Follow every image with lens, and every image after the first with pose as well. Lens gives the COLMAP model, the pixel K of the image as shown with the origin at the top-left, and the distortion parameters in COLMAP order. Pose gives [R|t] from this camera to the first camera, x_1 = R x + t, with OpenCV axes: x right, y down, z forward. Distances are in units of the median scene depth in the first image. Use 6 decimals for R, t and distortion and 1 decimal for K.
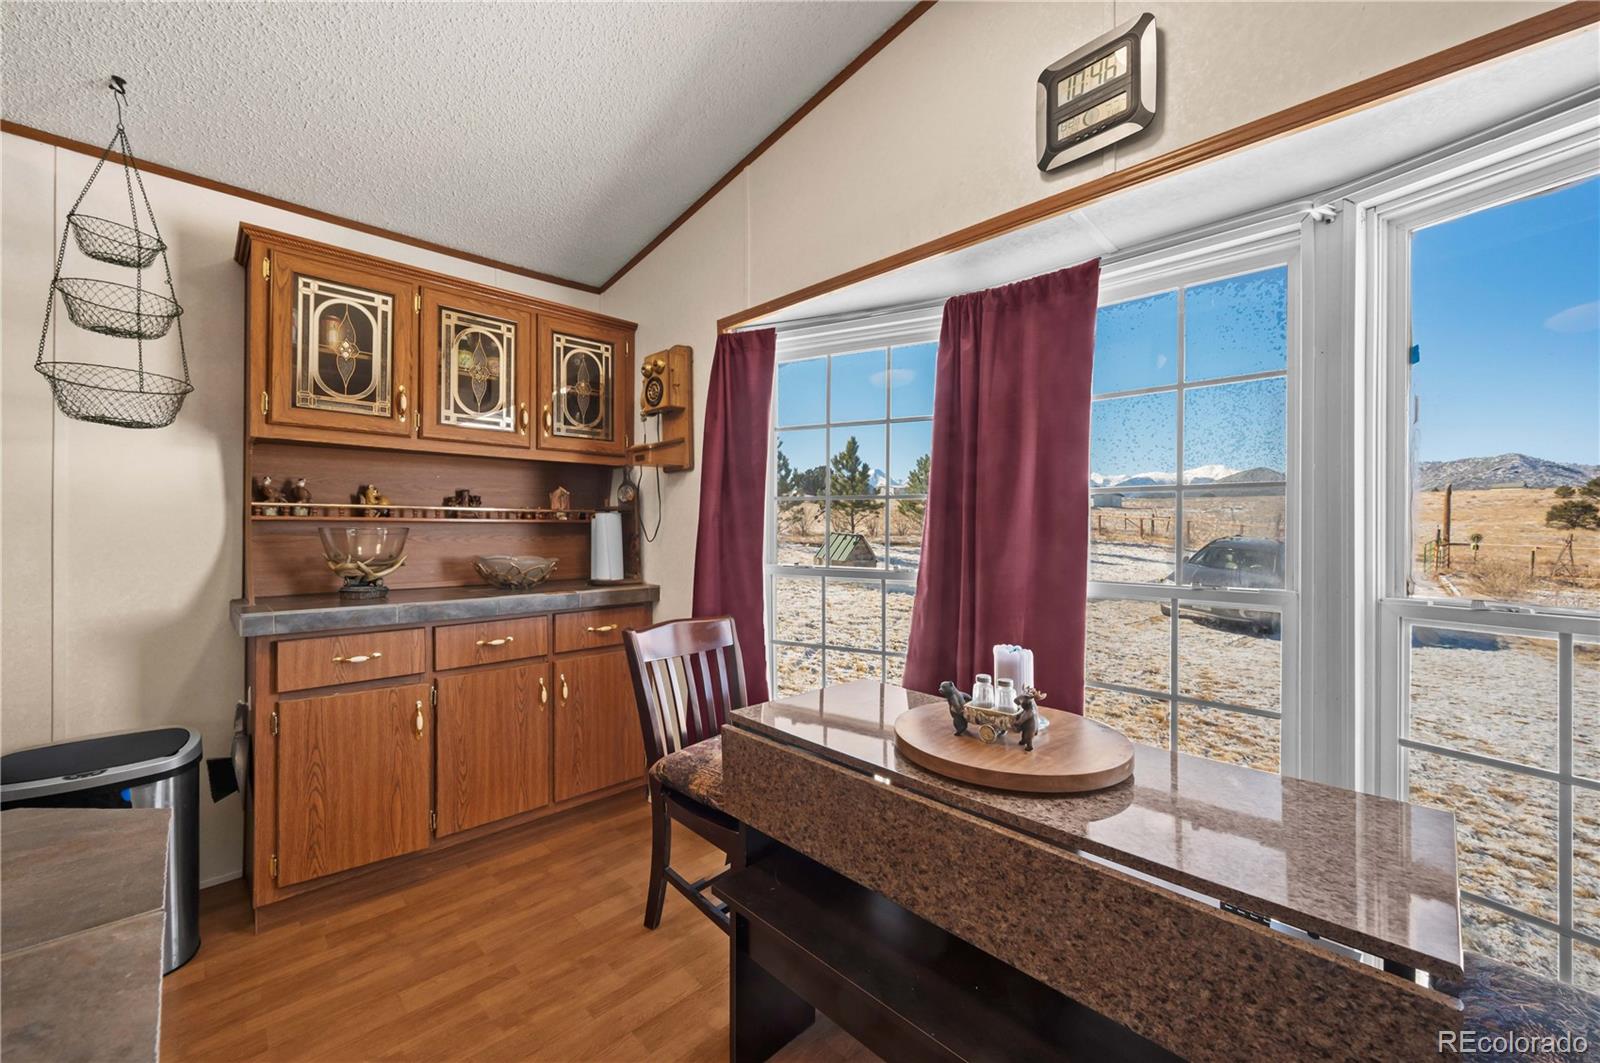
lens RADIAL K [[629.2, 0, 793.4], [0, 629.2, 520.8], [0, 0, 1]] dist [-0.000349, -0.000108]
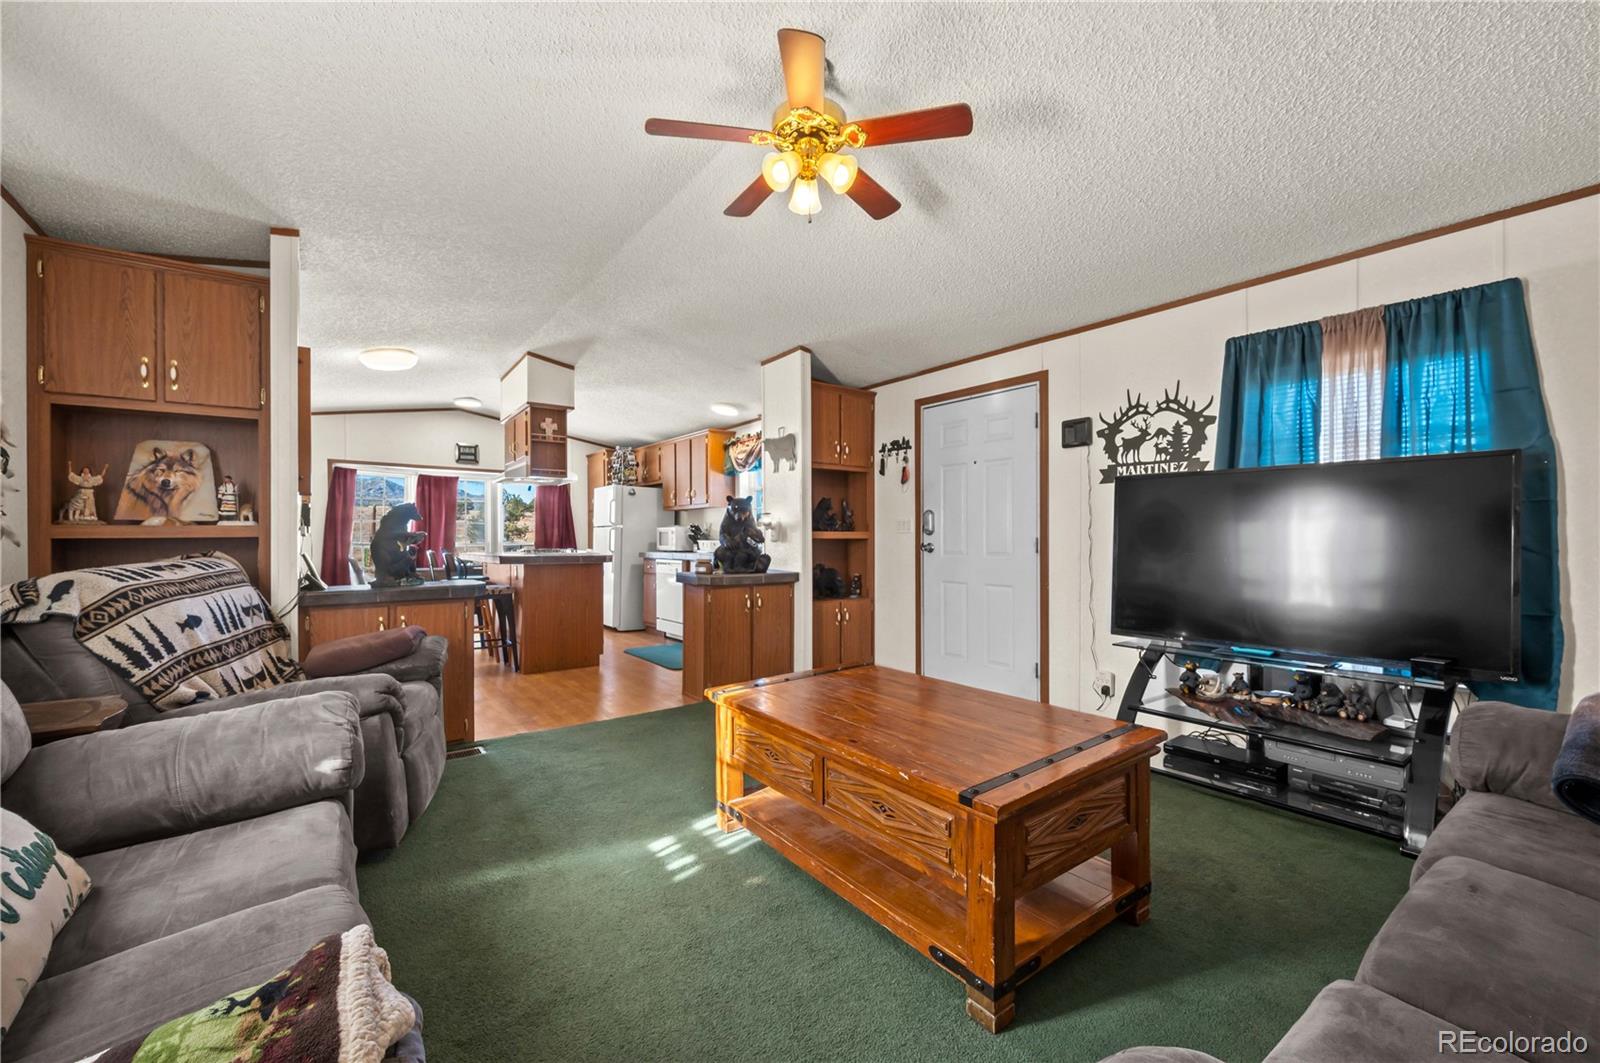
lens RADIAL K [[629.6, 0, 799.5], [0, 629.6, 539.9], [0, 0, 1]] dist [-0.000346, -0.000200]
pose [[0.133766, -0.005249, 0.990999, -3.115394], [-0.009050, 0.999938, 0.006518, 0.020357], [-0.990972, -0.009840, 0.133710, -1.785799]]
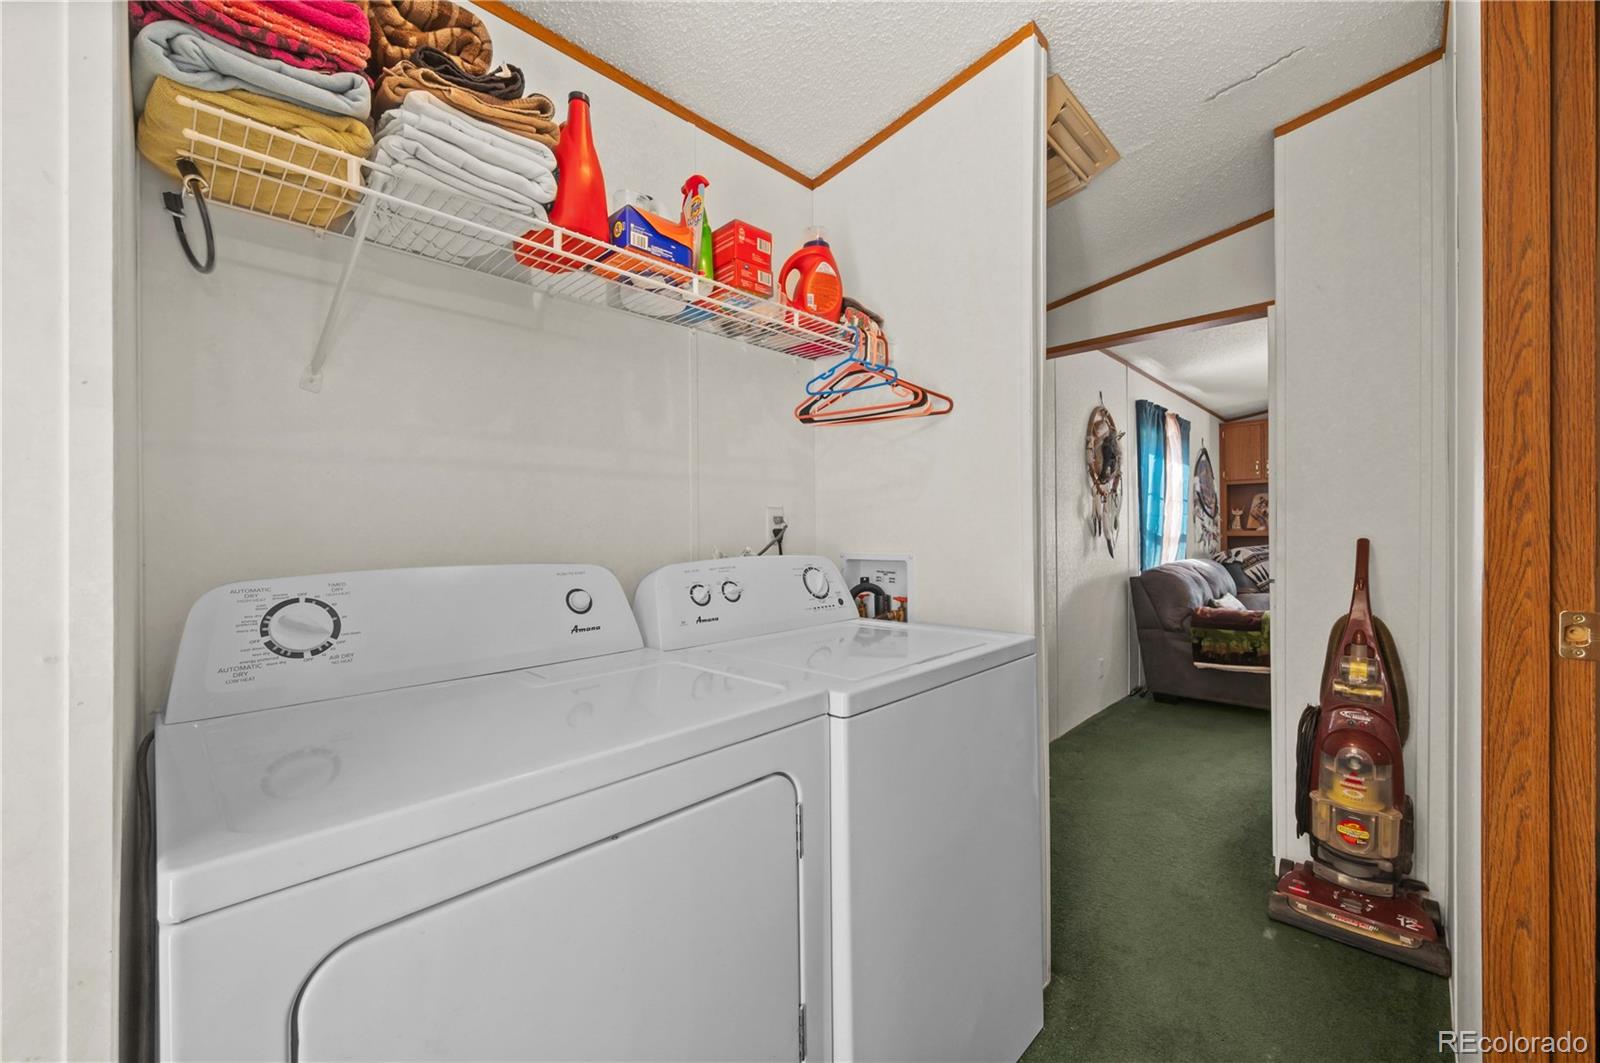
lens RADIAL K [[629.6, 0, 799.5], [0, 629.6, 539.9], [0, 0, 1]] dist [-0.000346, -0.000200]
pose [[0.999598, -0.012292, 0.025551, -4.328203], [0.011779, 0.999727, 0.020156, -0.030283], [-0.025791, -0.019847, 0.999470, -3.296824]]
